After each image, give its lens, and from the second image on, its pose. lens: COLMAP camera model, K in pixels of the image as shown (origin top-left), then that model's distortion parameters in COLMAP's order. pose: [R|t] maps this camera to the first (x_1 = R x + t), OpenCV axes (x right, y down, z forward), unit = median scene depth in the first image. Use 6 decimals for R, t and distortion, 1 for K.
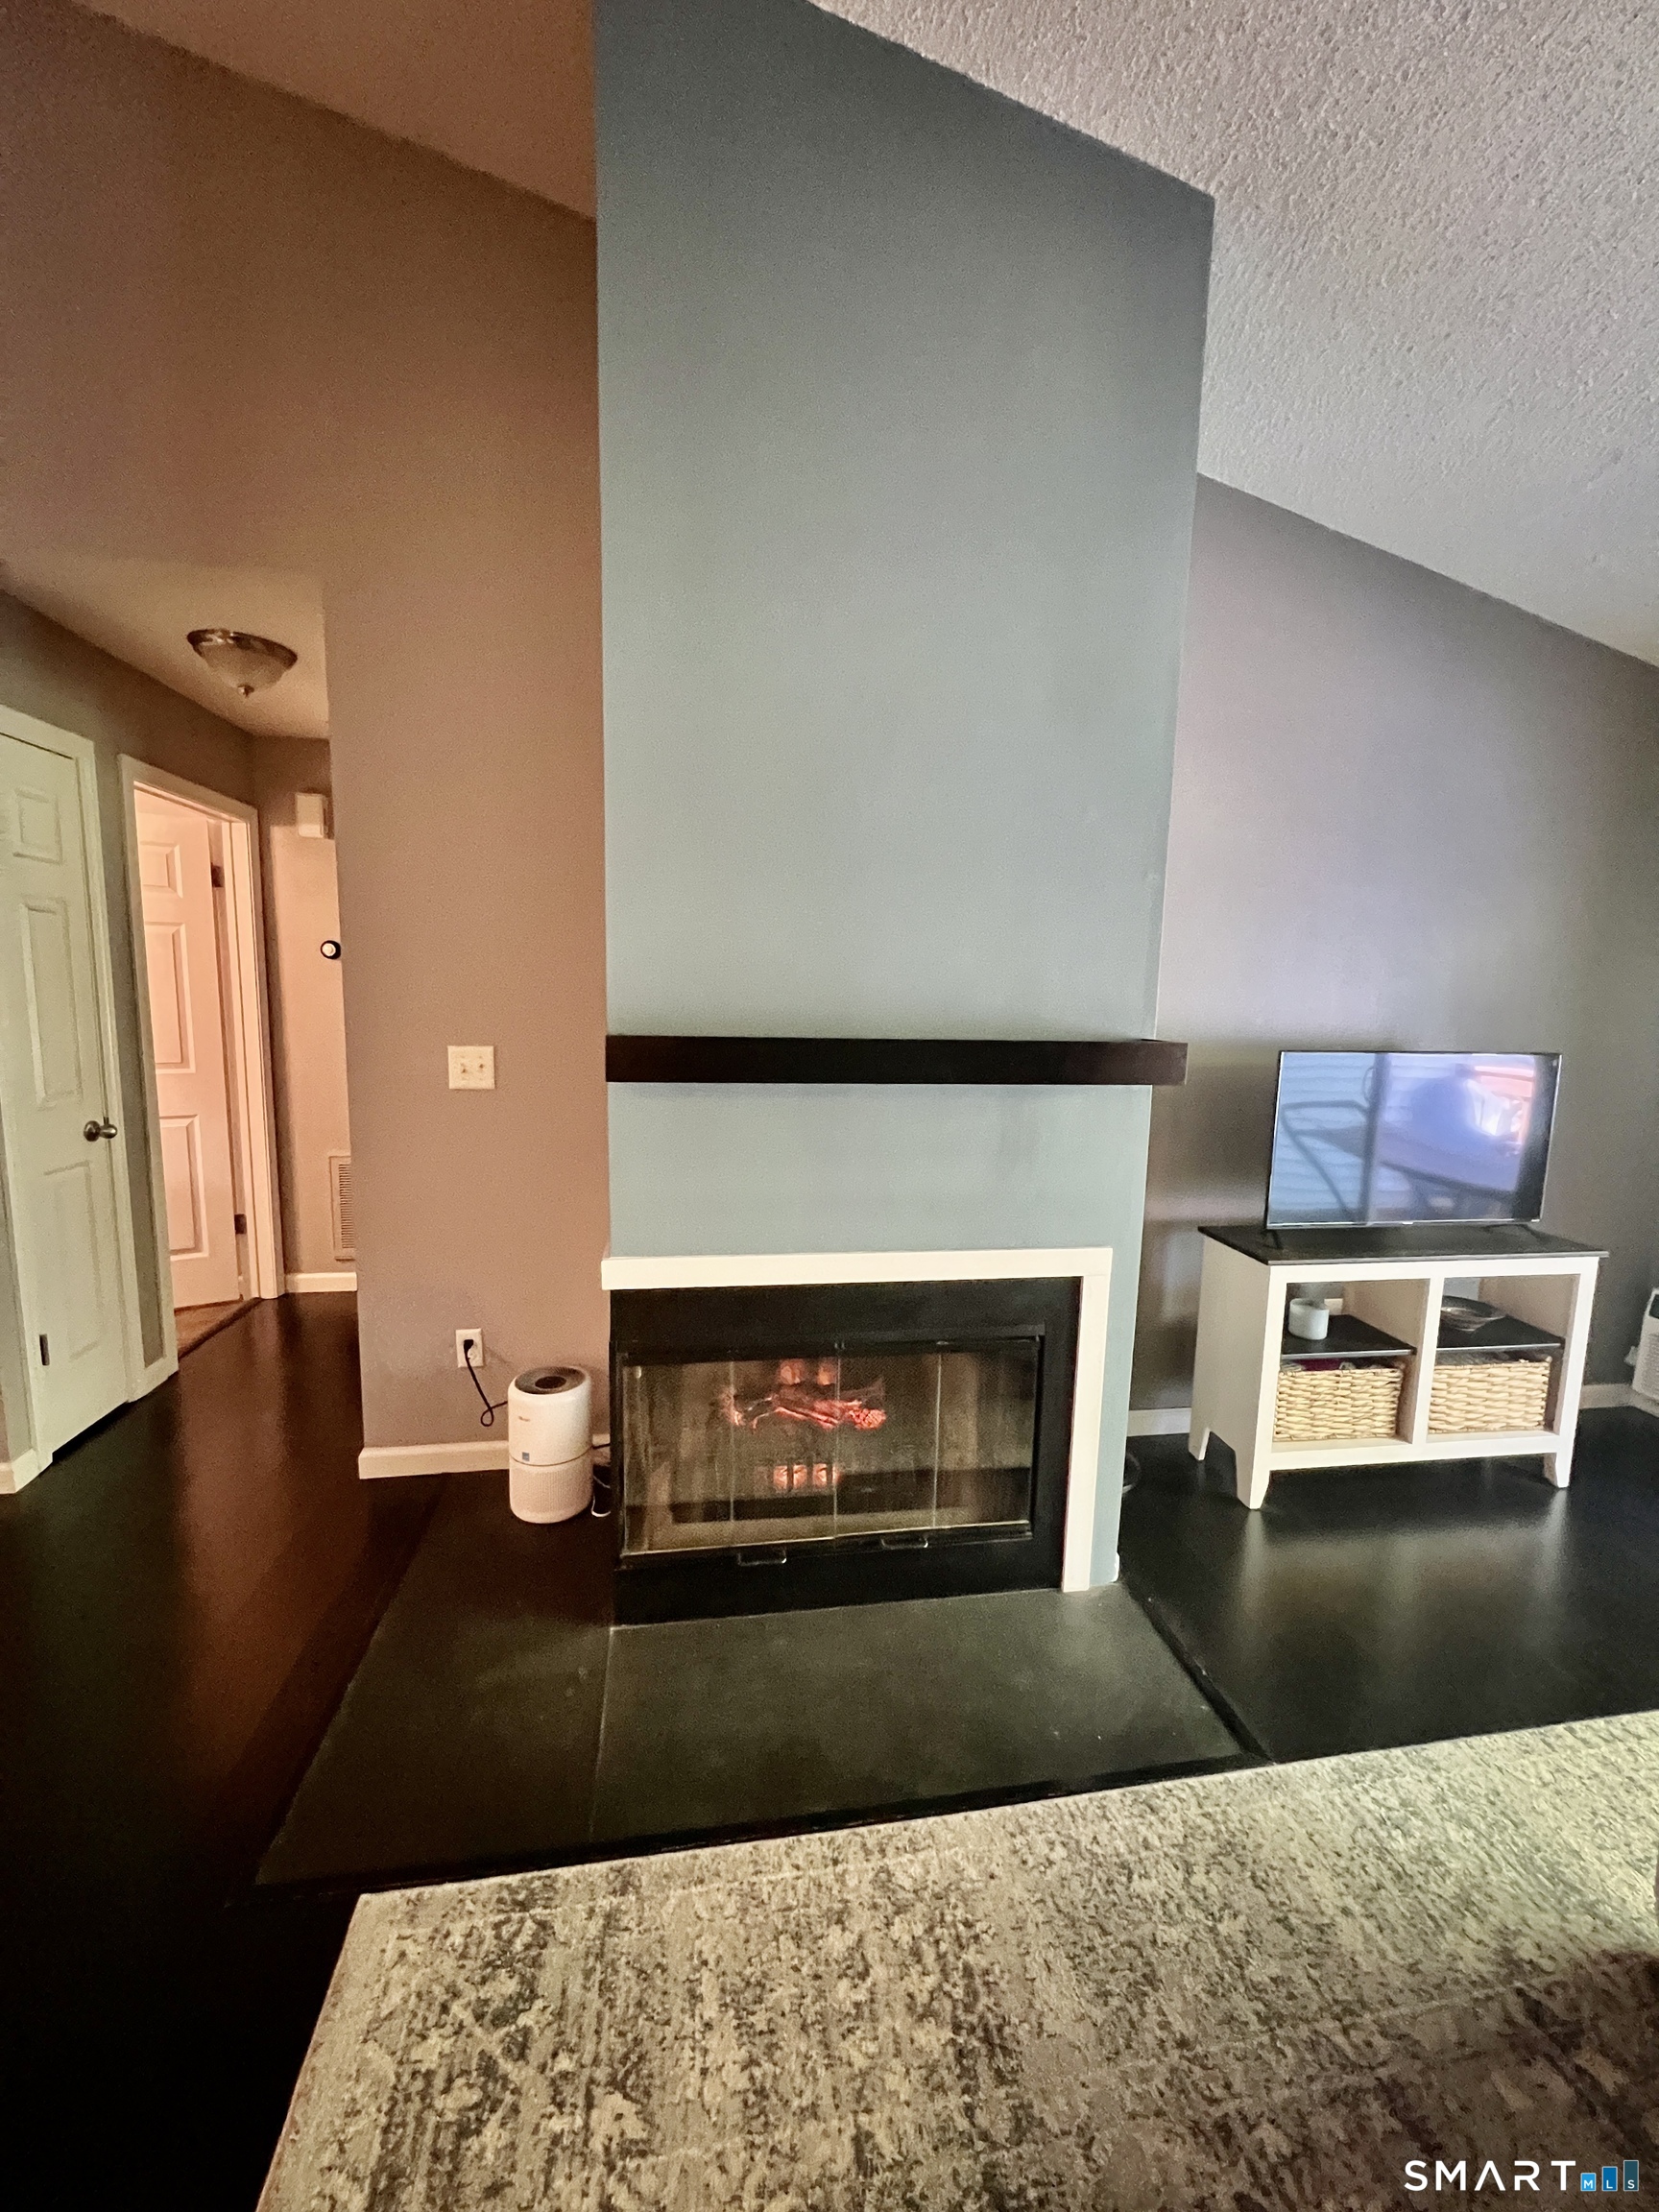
lens RADIAL K [[879.9, 0, 829.5], [0, 879.9, 1106.0], [0, 0, 1]] dist [-0.000955, -0.000292]
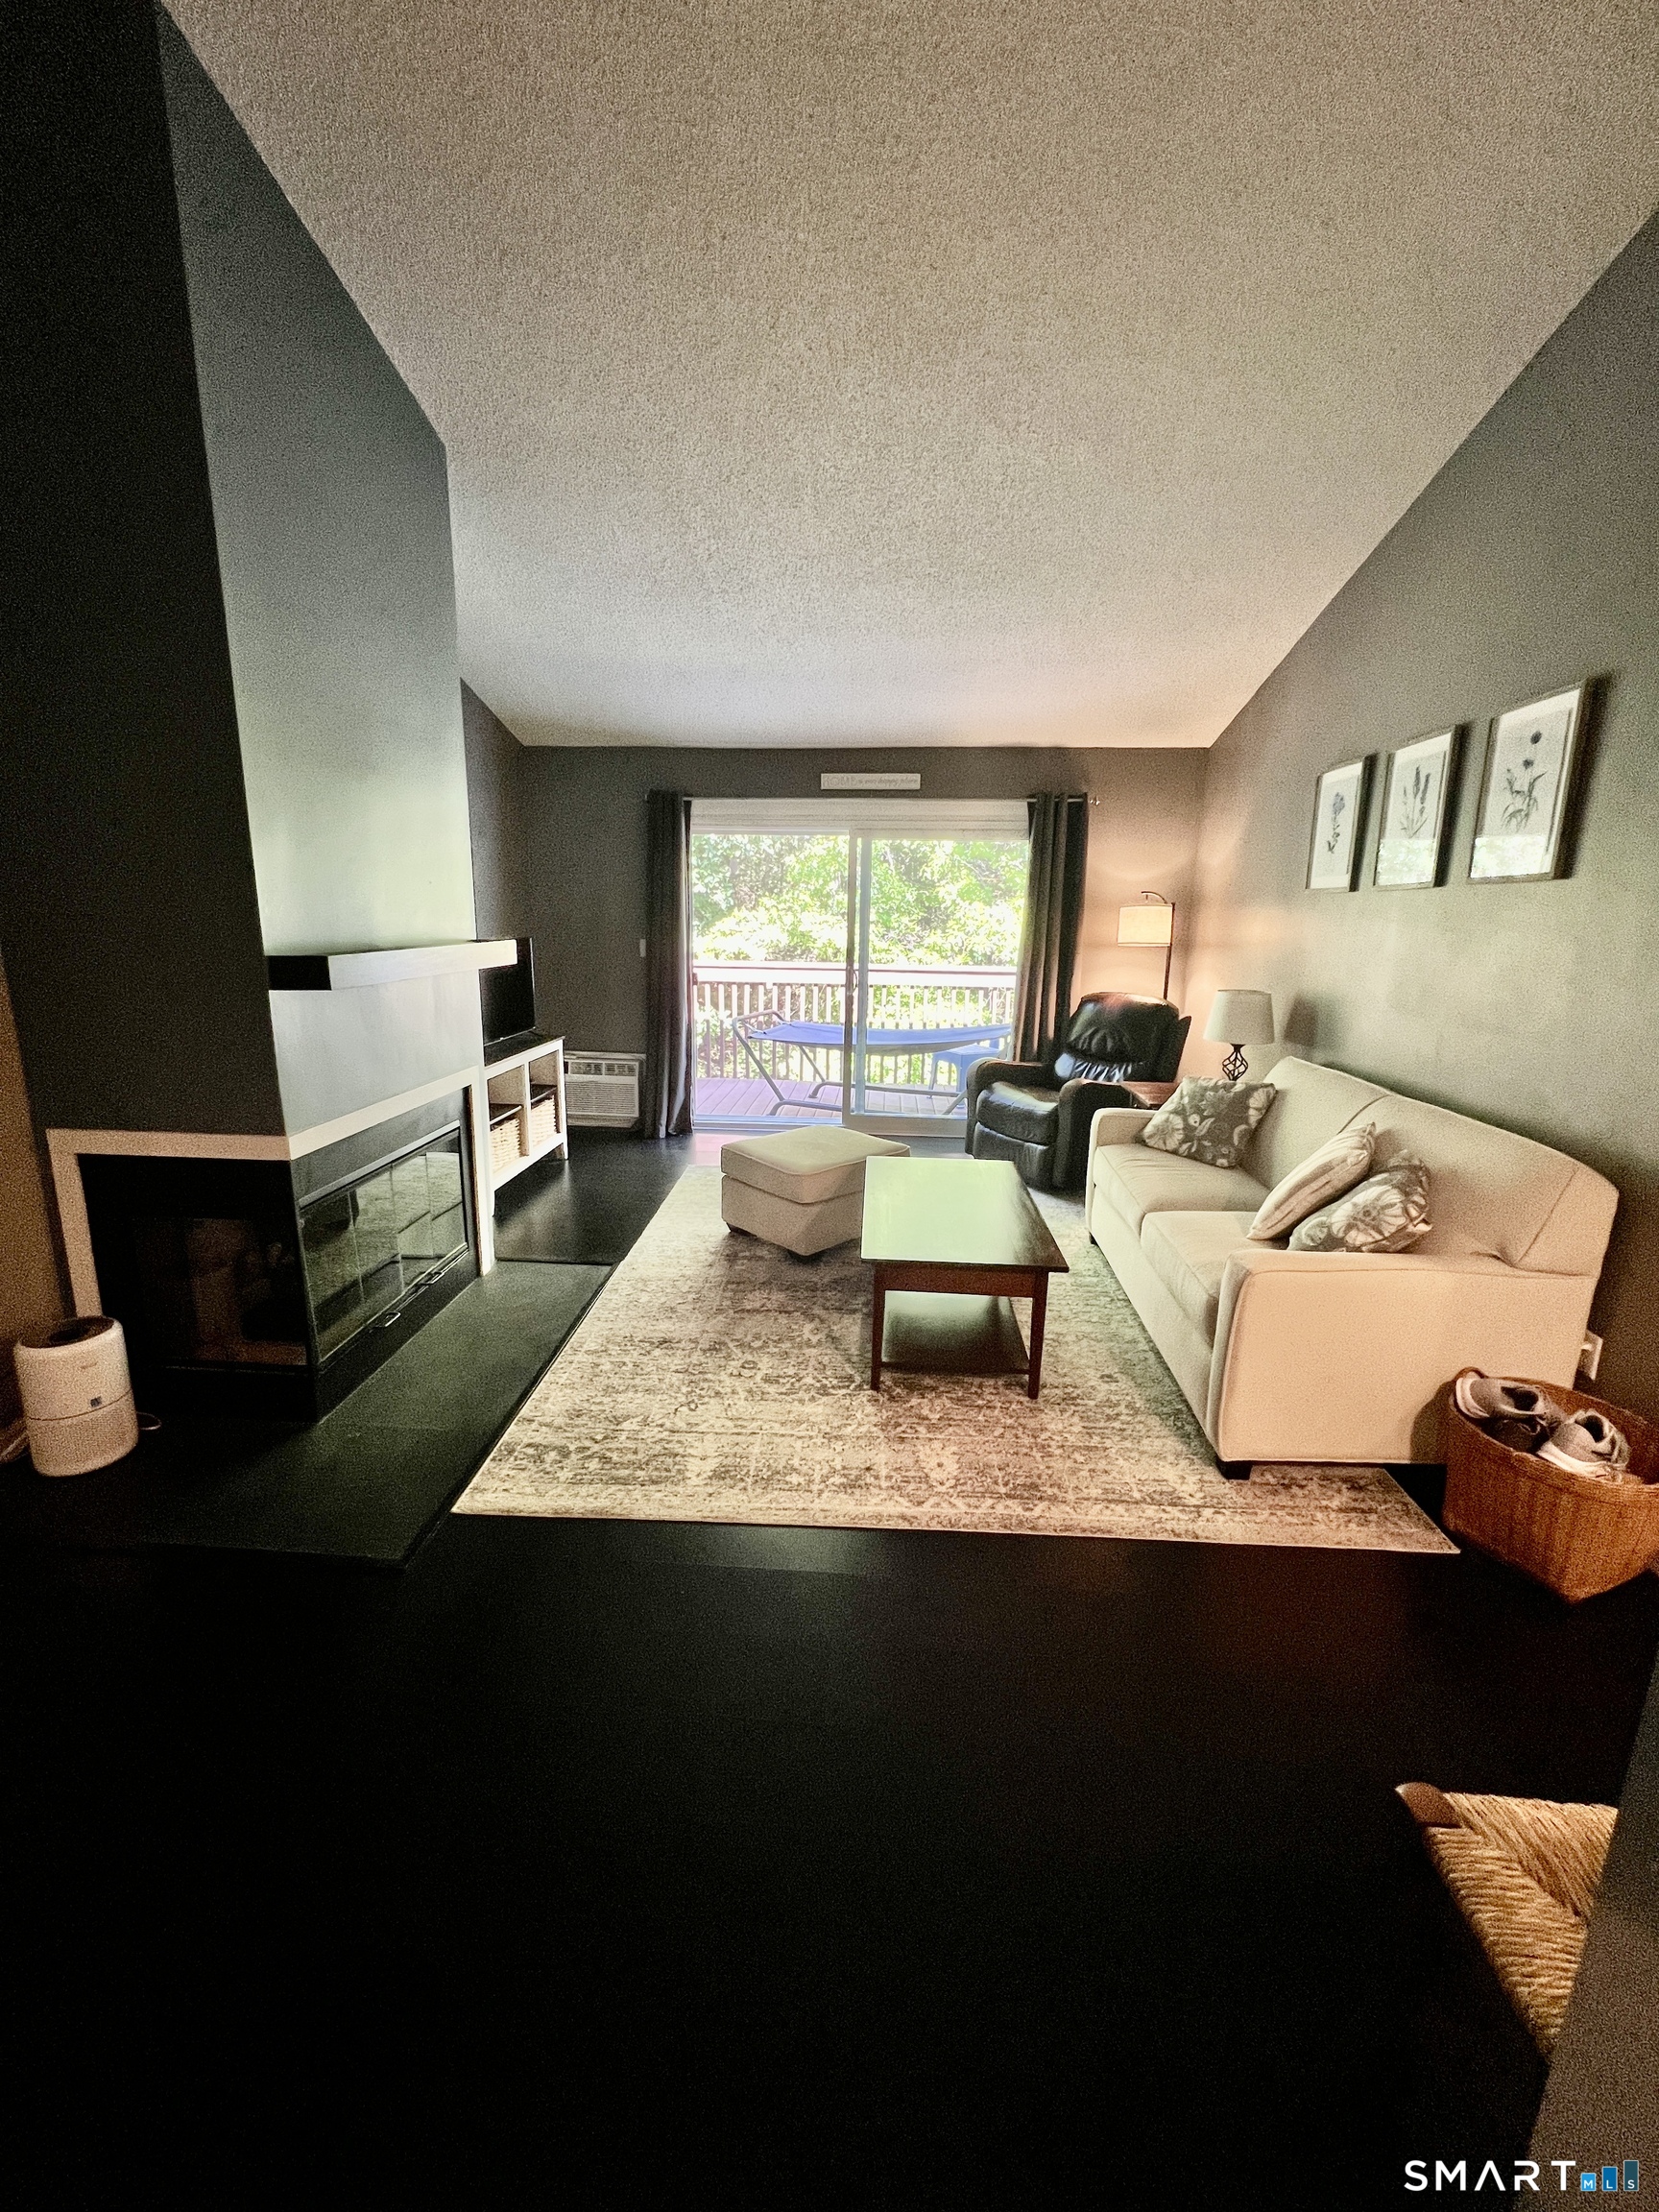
lens RADIAL K [[879.9, 0, 829.5], [0, 879.9, 1106.0], [0, 0, 1]] dist [-0.000955, -0.000292]
pose [[0.210051, -0.231126, 0.949979, -0.994585], [0.118073, 0.970541, 0.210021, -0.028249], [-0.970534, 0.068052, 0.231153, -0.036545]]
